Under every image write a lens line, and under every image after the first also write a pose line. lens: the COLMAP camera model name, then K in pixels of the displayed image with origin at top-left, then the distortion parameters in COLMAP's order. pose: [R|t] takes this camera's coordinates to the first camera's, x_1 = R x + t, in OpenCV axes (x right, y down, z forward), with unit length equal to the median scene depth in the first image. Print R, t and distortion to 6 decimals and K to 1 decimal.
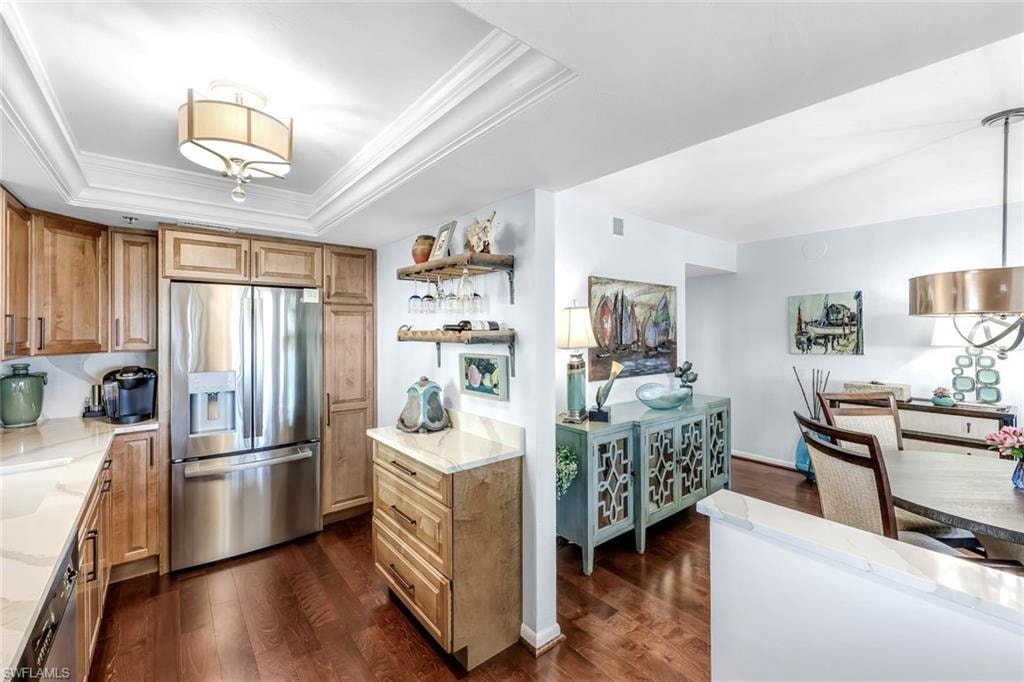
lens RADIAL K [[422.1, 0, 515.0], [0, 422.1, 327.9], [0, 0, 1]] dist [-0.002808, 0.000179]
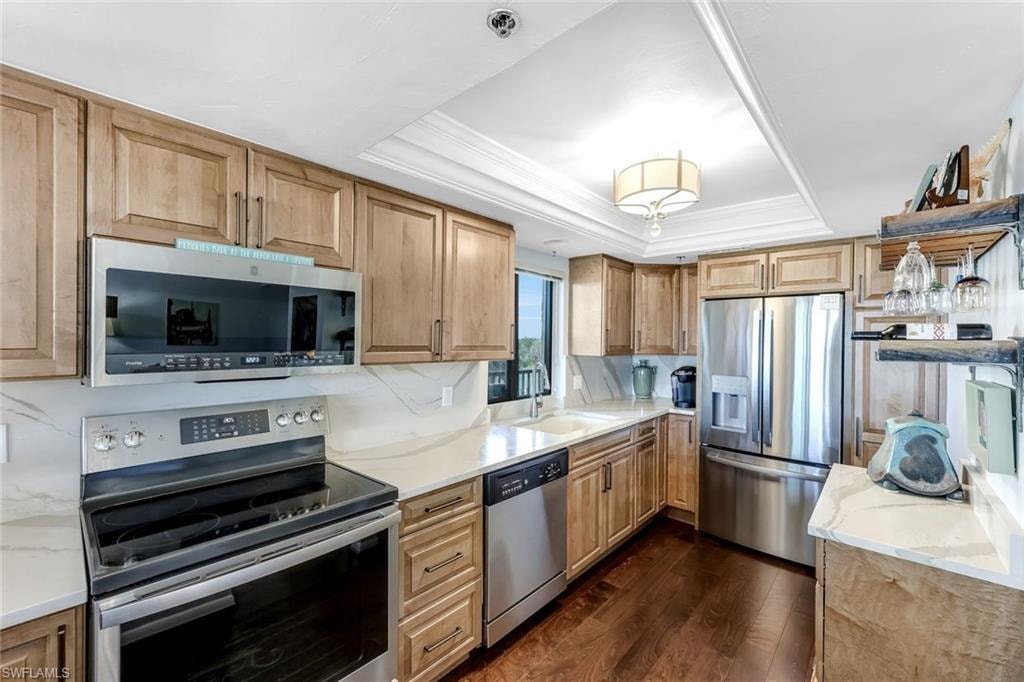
lens RADIAL K [[412.8, 0, 512.0], [0, 412.8, 341.0], [0, 0, 1]] dist [-0.000260, 0.000042]
pose [[0.141383, 0.007323, -0.989928, 0.304432], [-0.007259, 0.999953, 0.006361, 0.006067], [0.989928, 0.006287, 0.141429, 0.244239]]
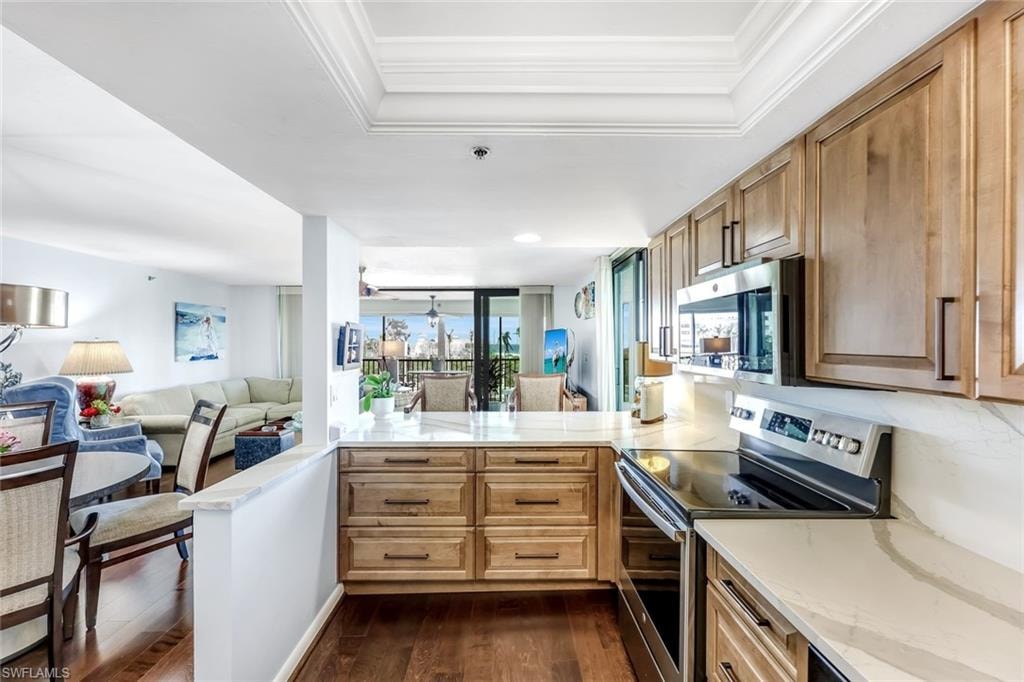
lens RADIAL K [[412.8, 0, 512.0], [0, 412.8, 341.0], [0, 0, 1]] dist [-0.000260, 0.000042]
pose [[-0.779018, 0.004728, 0.626984, -0.378261], [-0.000415, 0.999967, -0.008056, 0.010038], [-0.627002, -0.006536, -0.778991, 0.673375]]
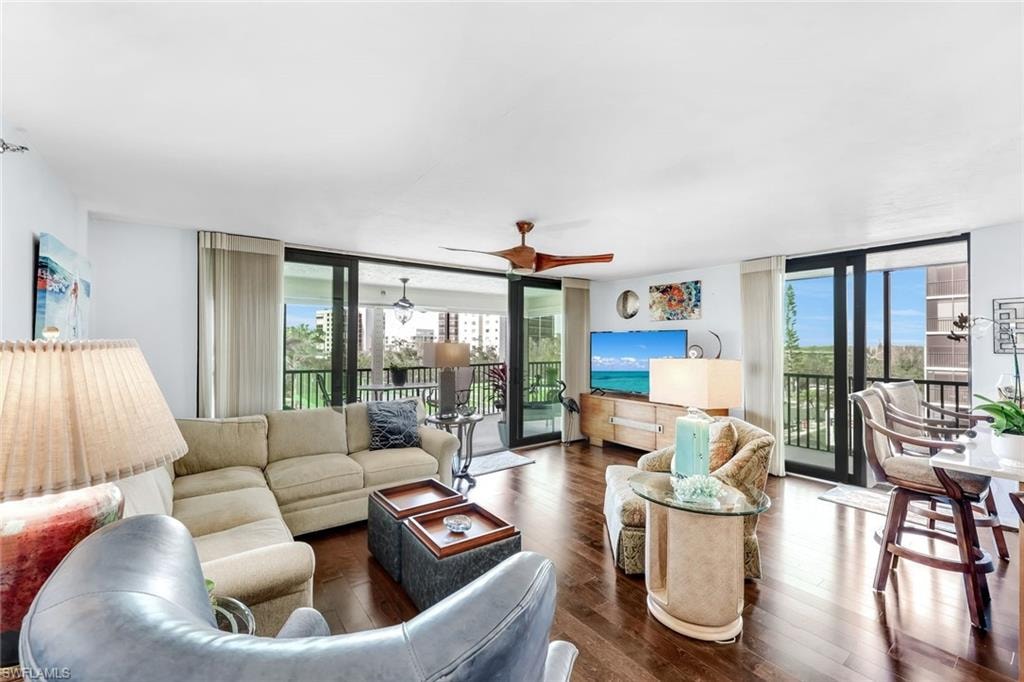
lens RADIAL K [[418.2, 0, 512.0], [0, 418.2, 341.0], [0, 0, 1]] dist [-0.006577, -0.000021]
pose [[-0.998104, 0.001828, 0.061526, 1.343812], [0.001094, 0.999928, -0.011962, -0.000745], [-0.061544, -0.011872, -0.998034, 0.795870]]
